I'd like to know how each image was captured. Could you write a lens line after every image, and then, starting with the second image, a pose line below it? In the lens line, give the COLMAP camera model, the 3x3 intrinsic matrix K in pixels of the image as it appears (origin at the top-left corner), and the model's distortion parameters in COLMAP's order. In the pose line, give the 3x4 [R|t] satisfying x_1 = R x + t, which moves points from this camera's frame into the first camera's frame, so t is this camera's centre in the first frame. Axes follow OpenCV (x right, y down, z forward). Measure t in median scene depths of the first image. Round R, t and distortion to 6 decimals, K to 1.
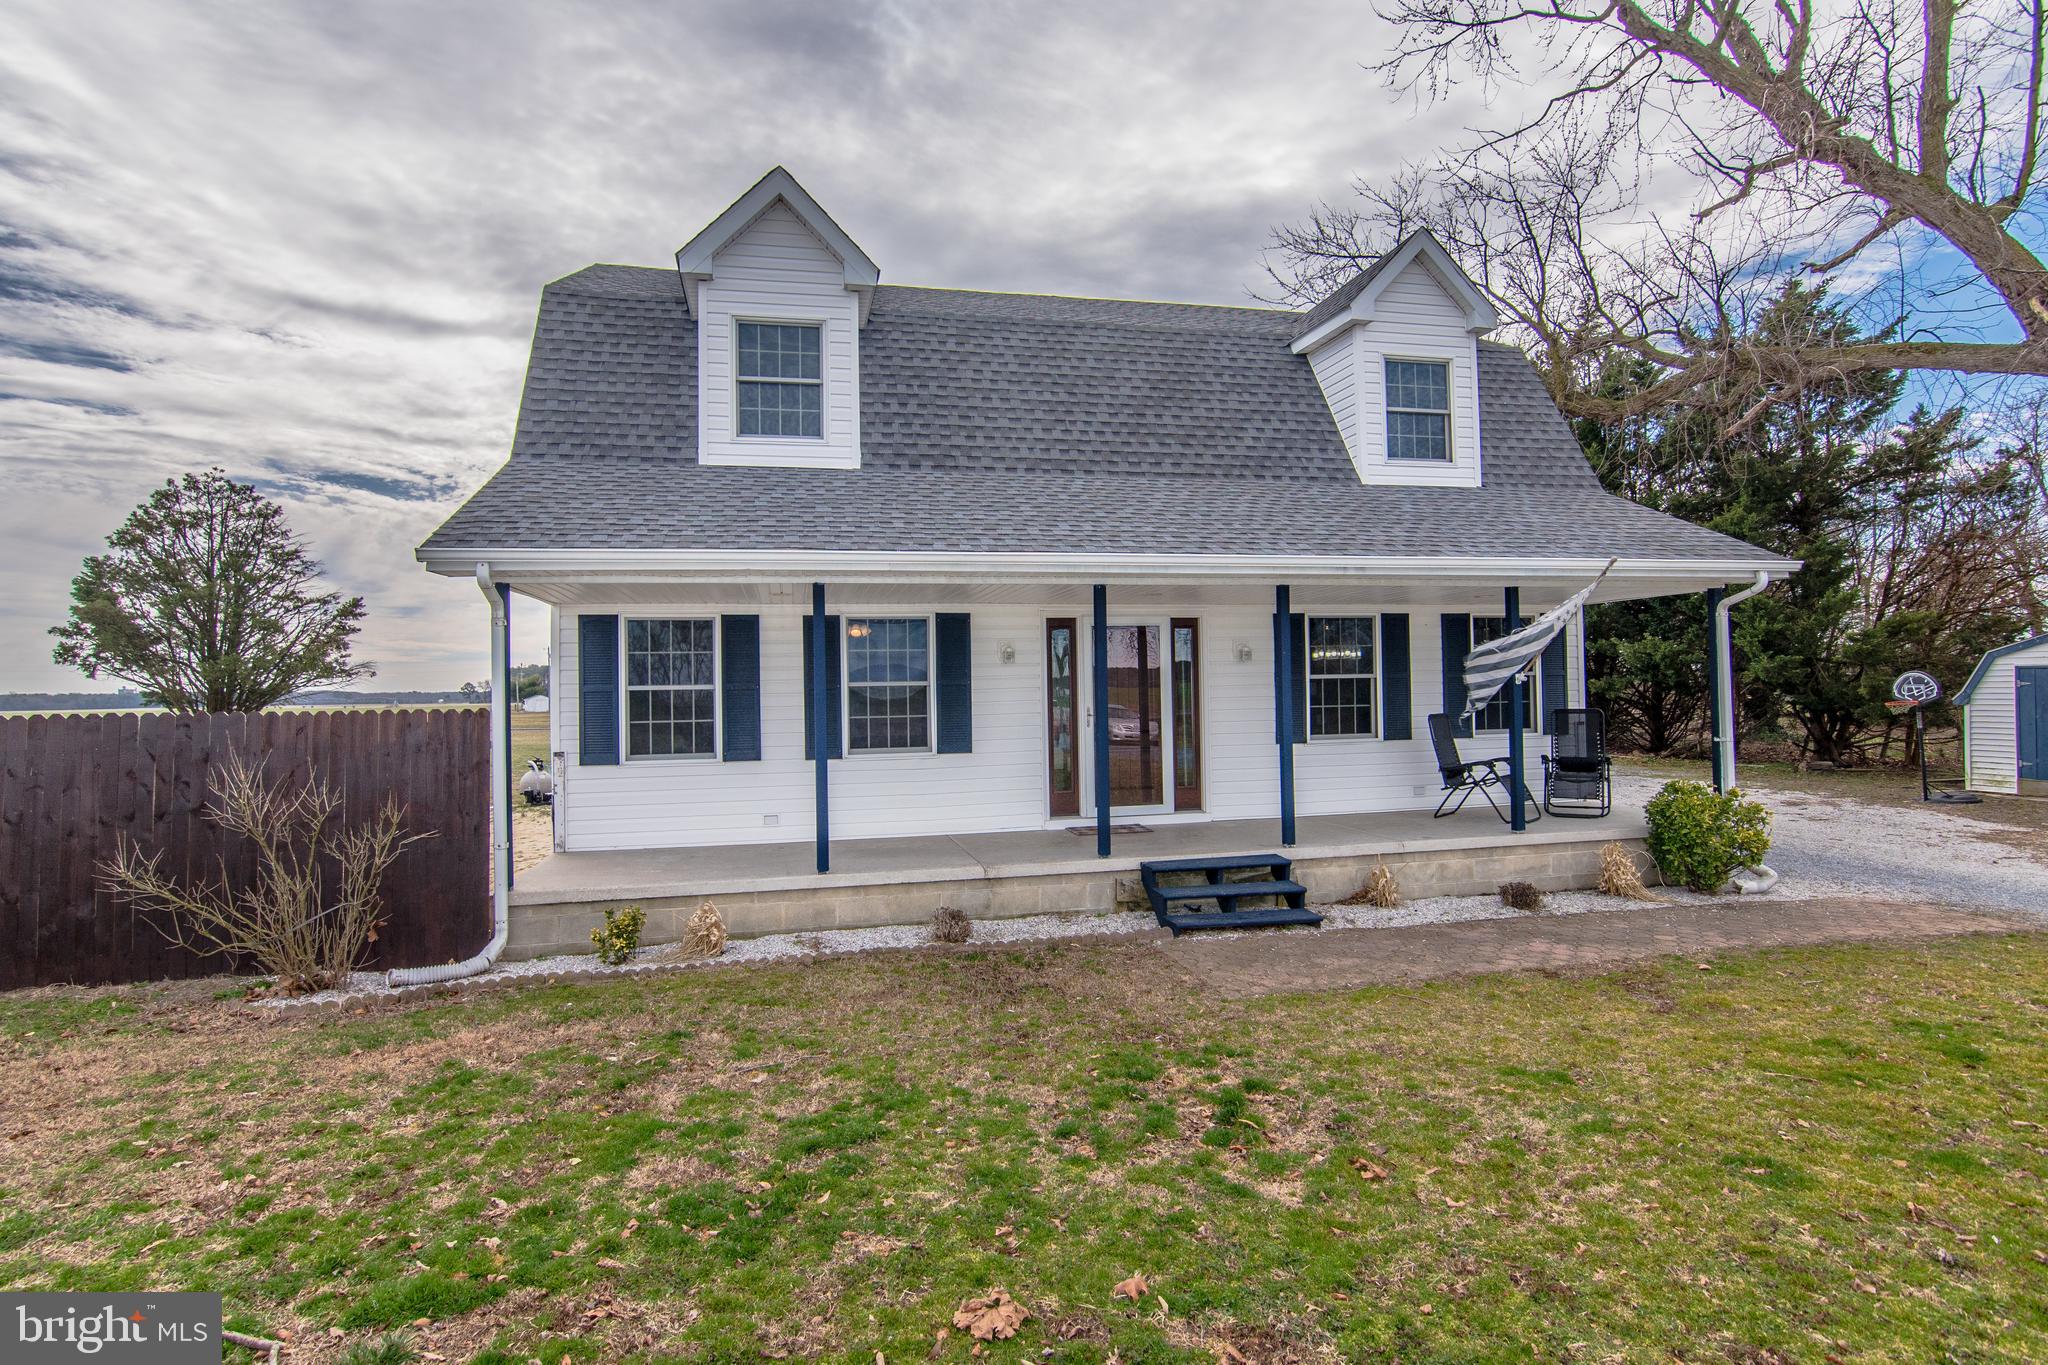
lens RADIAL K [[1006.6, 0, 1001.4], [0, 1006.6, 670.5], [0, 0, 1]] dist [-0.040747, 0.022334]
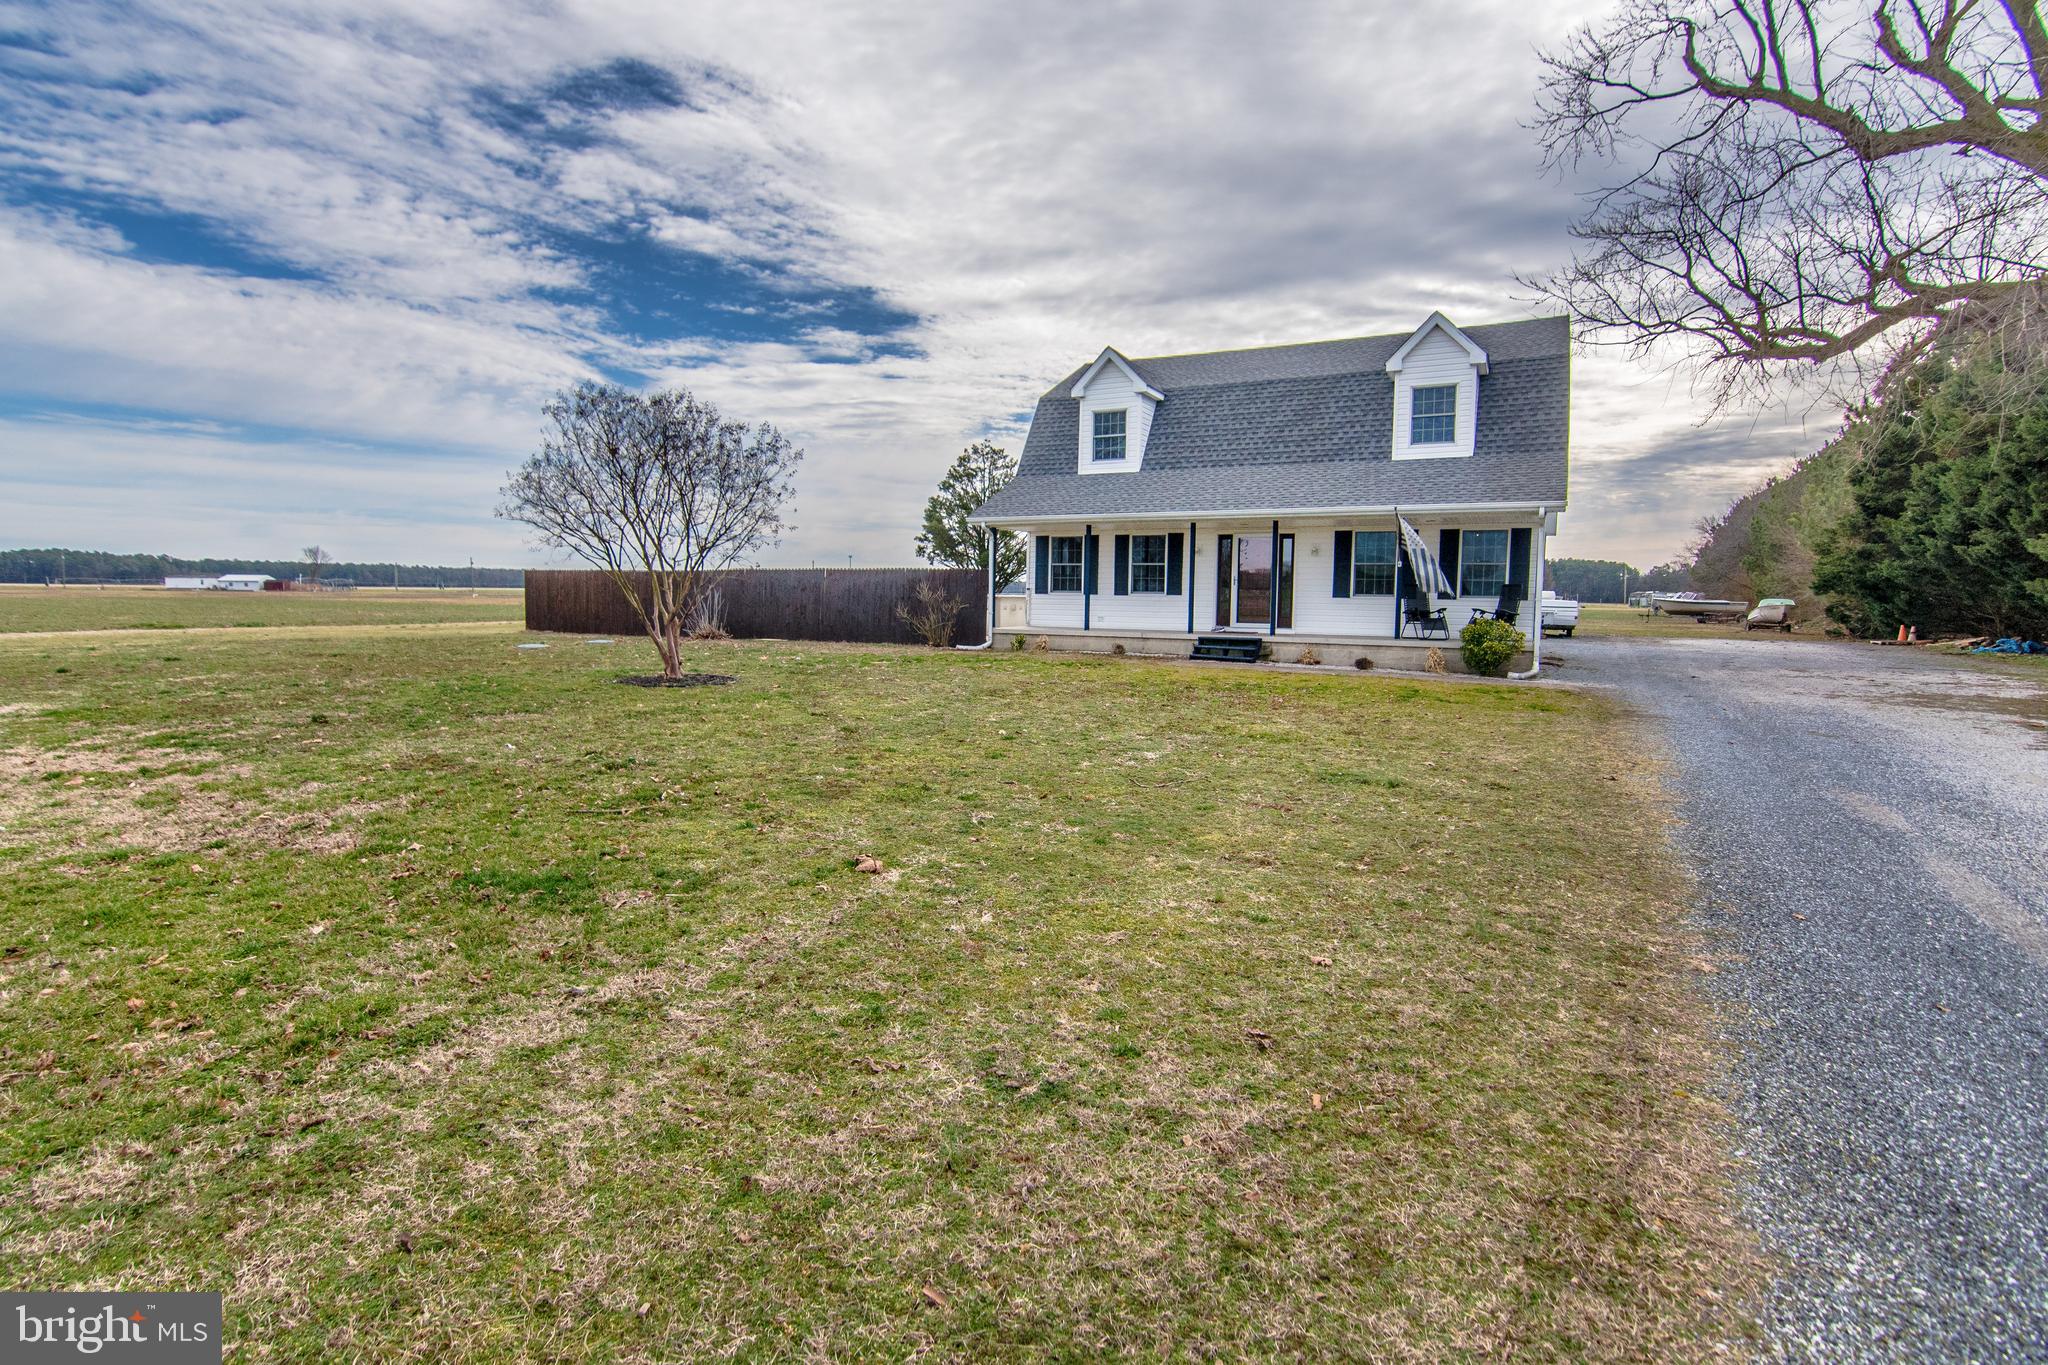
lens RADIAL K [[1006.6, 0, 1001.4], [0, 1006.6, 670.5], [0, 0, 1]] dist [-0.040747, 0.022334]
pose [[0.763763, 0.076737, -0.640919, 1.087884], [-0.012182, 0.994445, 0.104548, 0.018180], [0.645382, -0.072042, 0.760455, -0.964805]]
